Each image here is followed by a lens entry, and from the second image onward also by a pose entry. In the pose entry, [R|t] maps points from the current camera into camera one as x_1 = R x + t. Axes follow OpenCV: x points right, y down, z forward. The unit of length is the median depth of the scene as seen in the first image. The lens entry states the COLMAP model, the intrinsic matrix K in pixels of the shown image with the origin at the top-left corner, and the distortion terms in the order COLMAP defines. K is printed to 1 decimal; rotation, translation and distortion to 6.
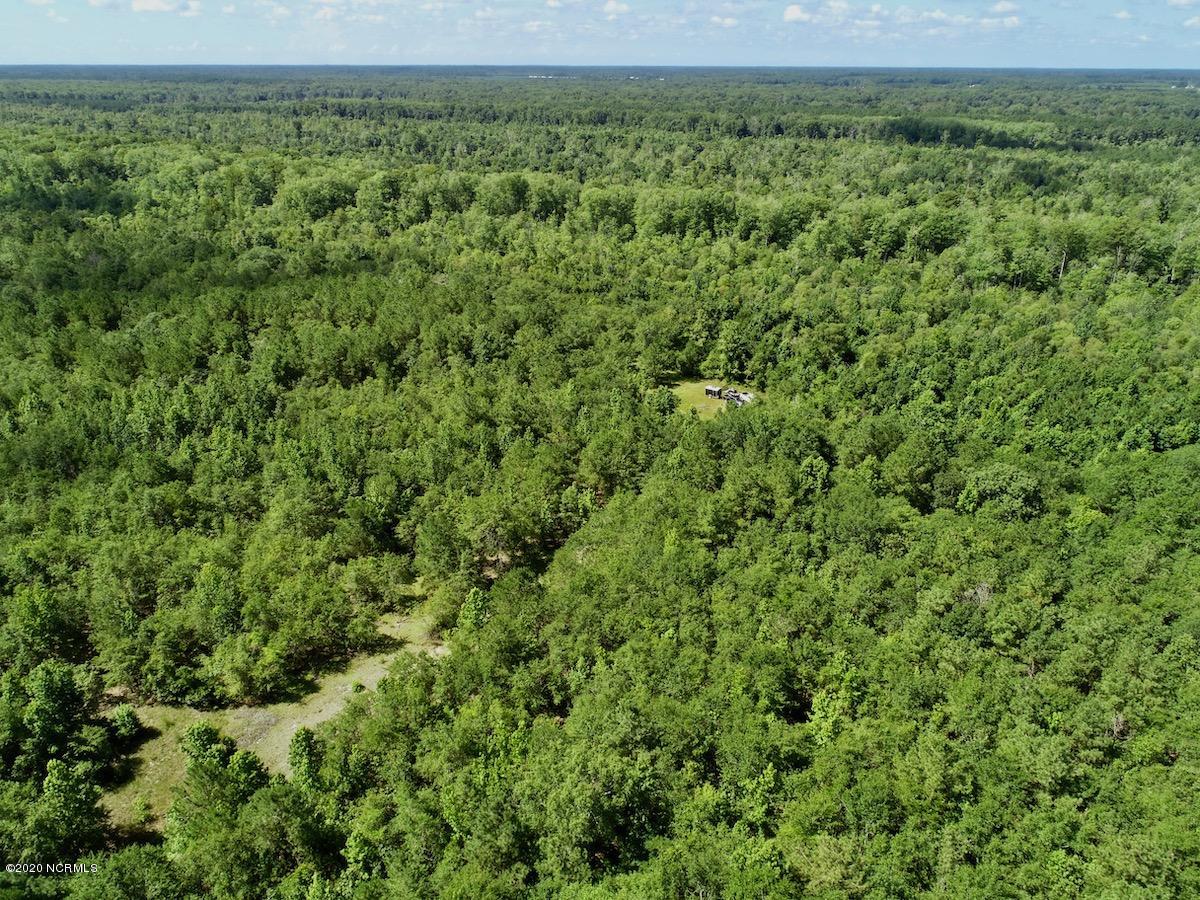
lens RADIAL K [[851.3, 0, 601.4], [0, 851.3, 446.4], [0, 0, 1]] dist [-0.002747, 0.002351]
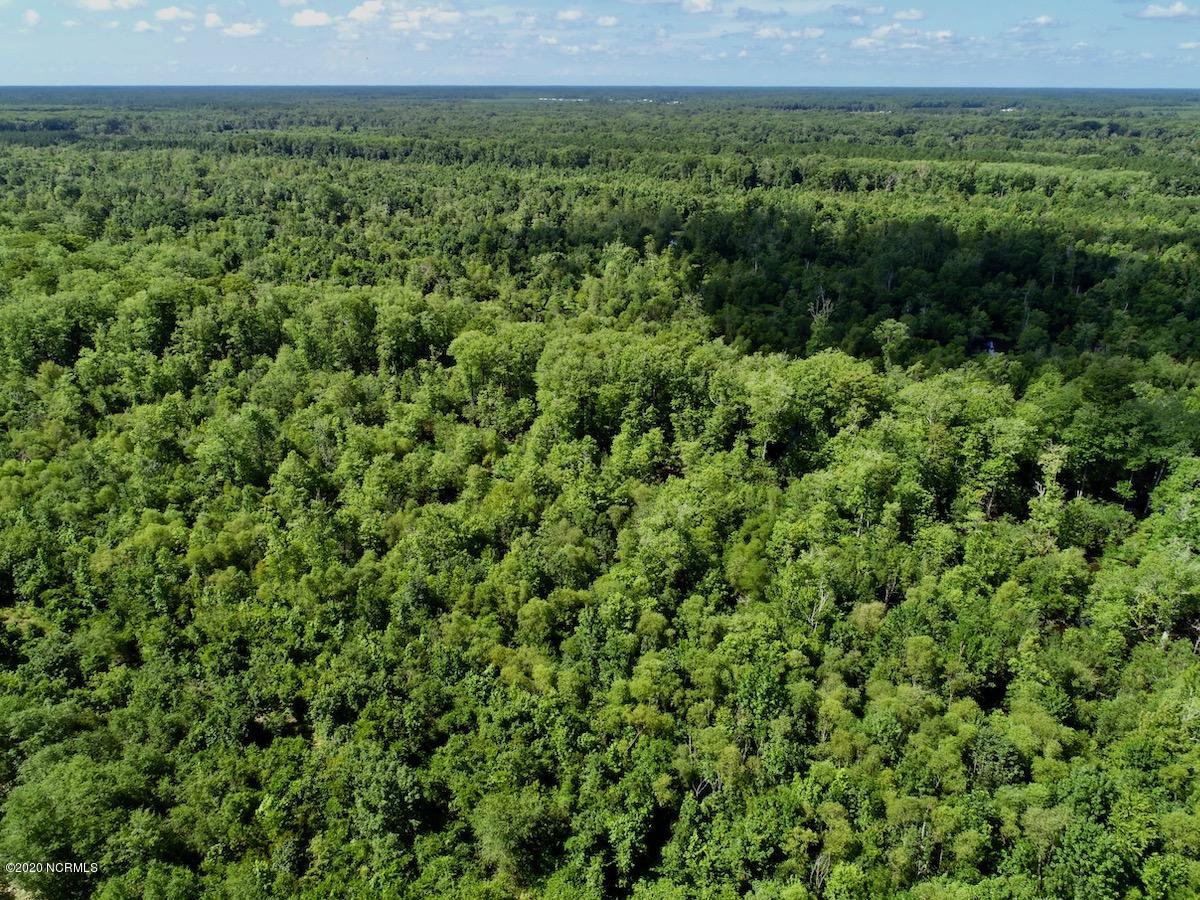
lens RADIAL K [[851.3, 0, 602.7], [0, 851.3, 452.1], [0, 0, 1]] dist [-0.002747, 0.002351]
pose [[0.999766, 0.006694, -0.020550, 0.095262], [-0.006973, 0.999884, -0.013541, -0.217048], [0.020457, 0.013682, 0.999697, 0.425962]]
